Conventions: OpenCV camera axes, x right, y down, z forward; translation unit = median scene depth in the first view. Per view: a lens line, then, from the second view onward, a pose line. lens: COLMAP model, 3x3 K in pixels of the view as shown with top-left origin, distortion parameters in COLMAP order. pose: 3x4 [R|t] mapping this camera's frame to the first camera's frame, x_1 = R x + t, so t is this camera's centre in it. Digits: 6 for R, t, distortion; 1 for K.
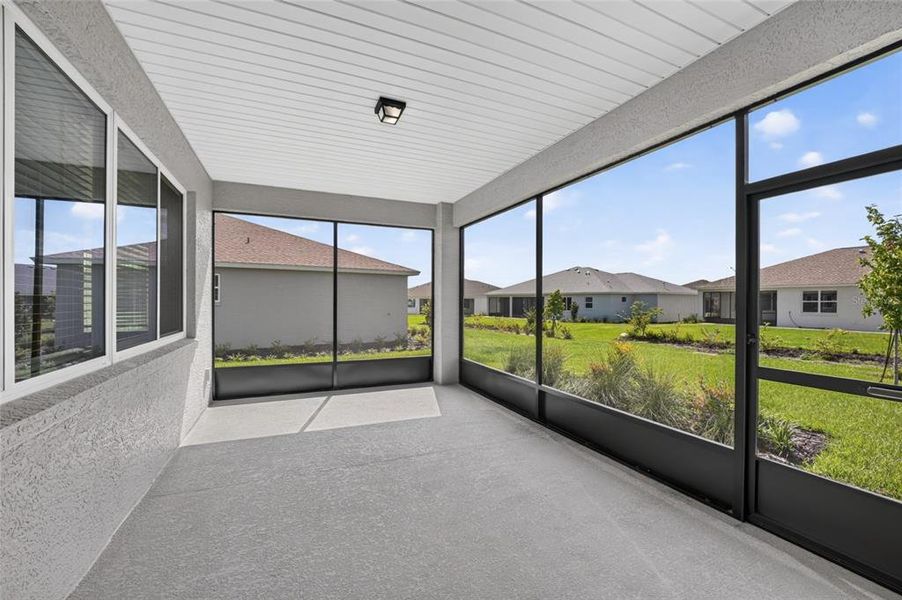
lens RADIAL K [[355.7, 0, 438.7], [0, 355.7, 303.0], [0, 0, 1]] dist [-0.007808, -0.000136]
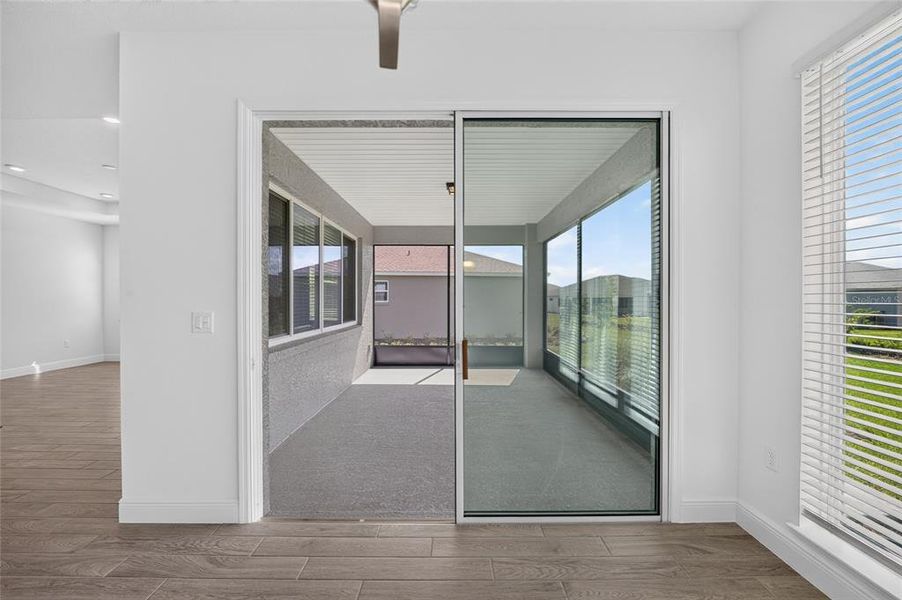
lens RADIAL K [[371.3, 0, 453.0], [0, 371.3, 301.6], [0, 0, 1]] dist [-0.011870, 0.000106]
pose [[0.915502, -0.007378, -0.402247, 0.360251], [0.002950, 0.999928, -0.011628, 0.009617], [0.402304, 0.009459, 0.915457, -0.376341]]
